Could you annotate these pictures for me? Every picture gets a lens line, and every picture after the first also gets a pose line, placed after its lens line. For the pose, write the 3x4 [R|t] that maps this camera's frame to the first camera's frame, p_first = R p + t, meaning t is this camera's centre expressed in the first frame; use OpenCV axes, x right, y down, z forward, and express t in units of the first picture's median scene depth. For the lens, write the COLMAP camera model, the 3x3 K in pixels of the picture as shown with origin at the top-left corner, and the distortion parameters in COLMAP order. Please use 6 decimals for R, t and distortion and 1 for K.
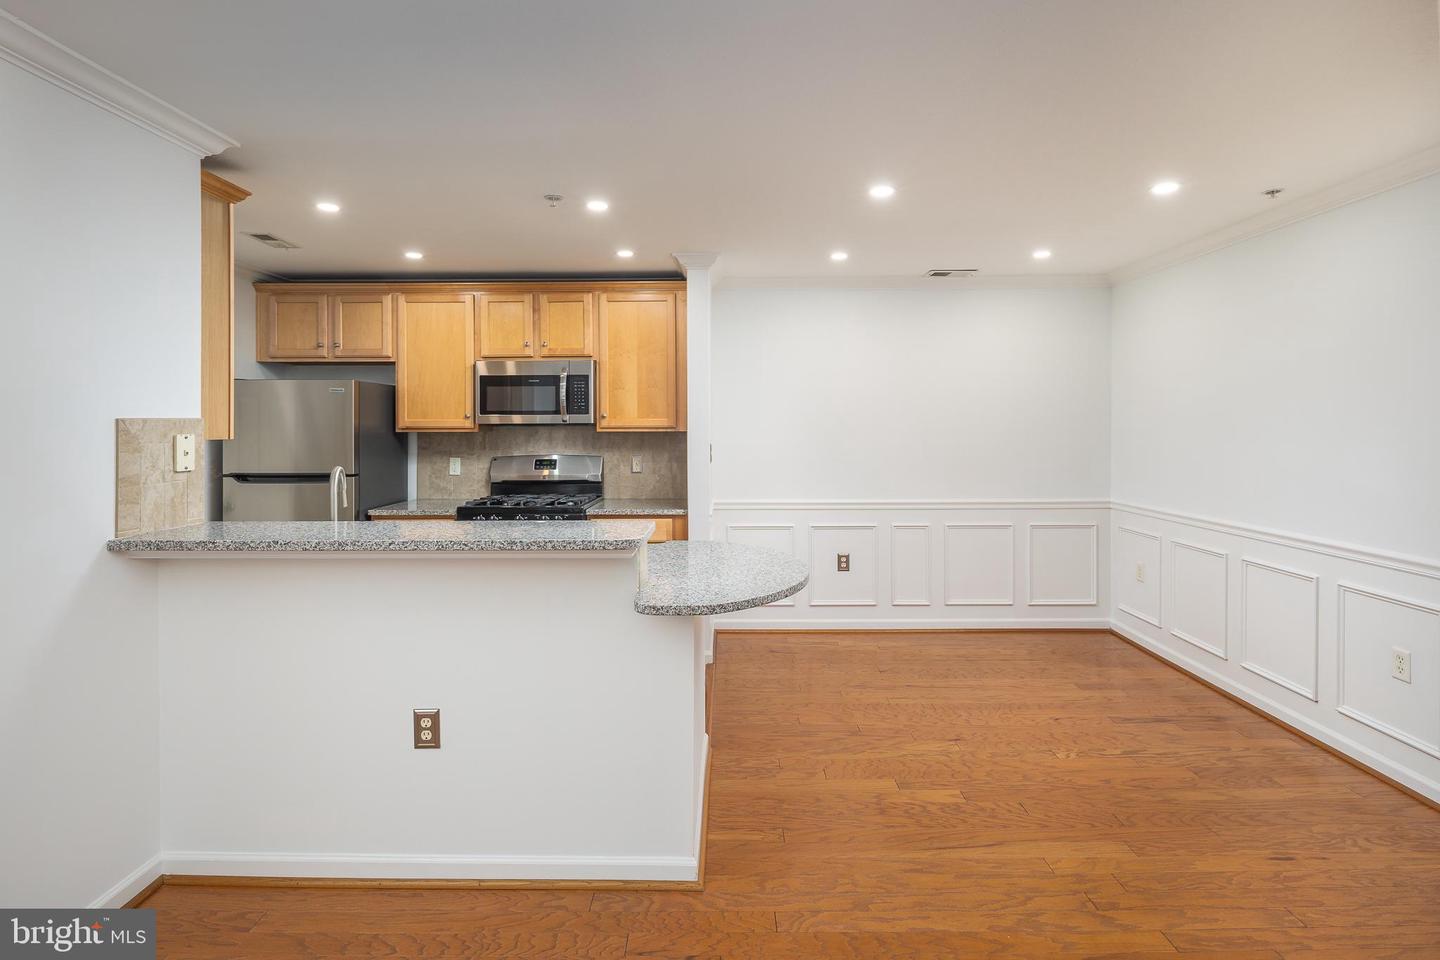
lens RADIAL K [[713.6, 0, 718.3], [0, 713.6, 431.3], [0, 0, 1]] dist [0.002173, 0.000344]
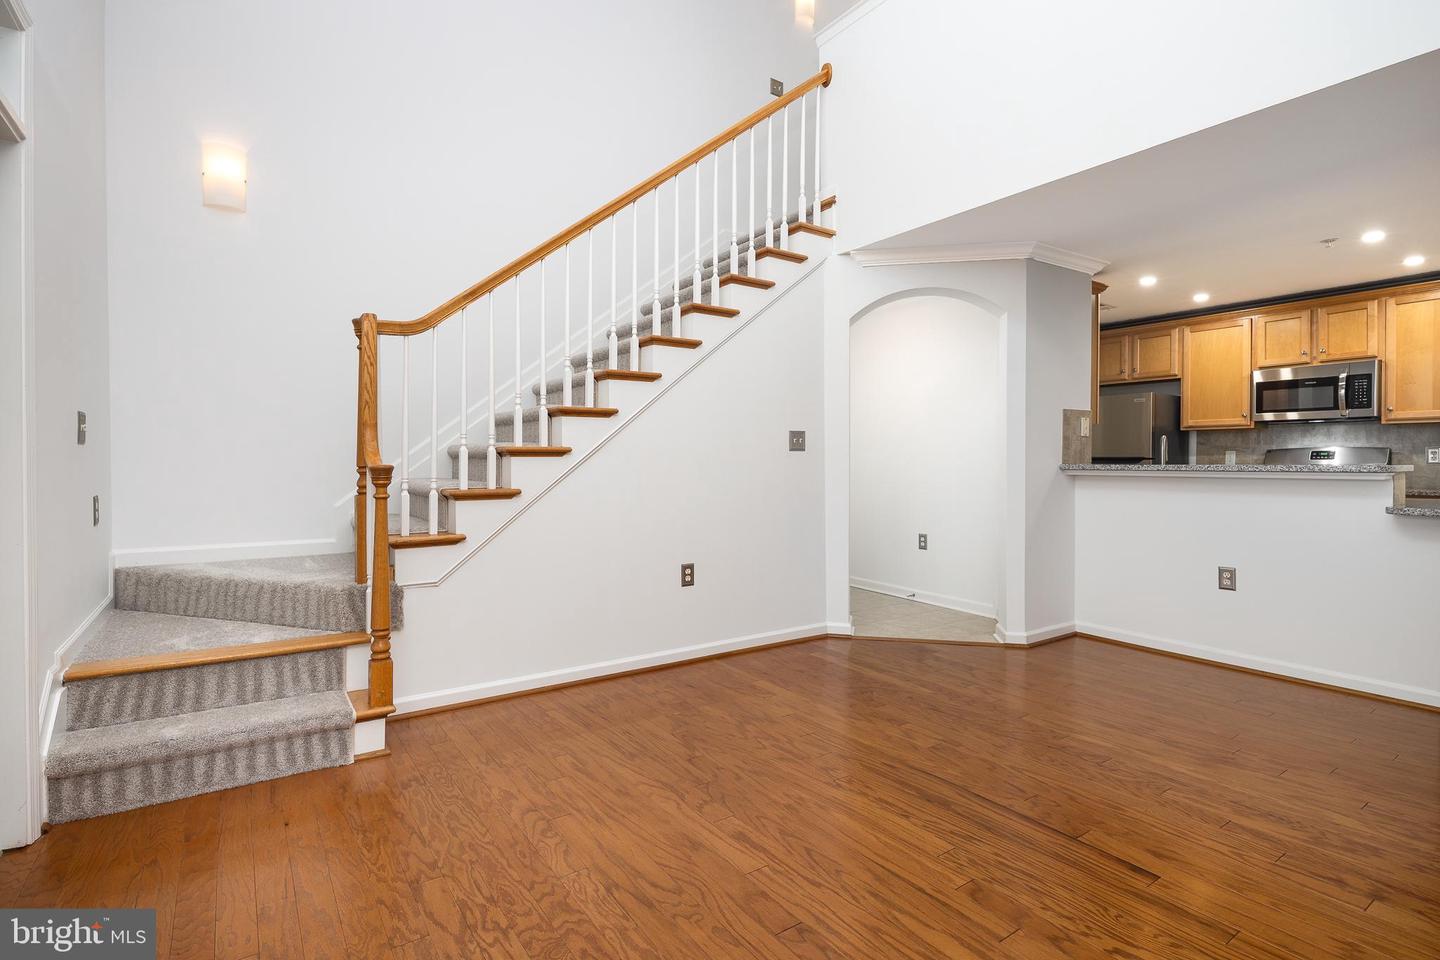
lens RADIAL K [[713.6, 0, 716.6], [0, 713.6, 470.7], [0, 0, 1]] dist [0.002173, 0.000344]
pose [[0.581471, 0.011015, -0.813492, 0.135840], [-0.008405, 0.999936, 0.007532, 0.074528], [0.813523, 0.002458, 0.581527, -0.494324]]
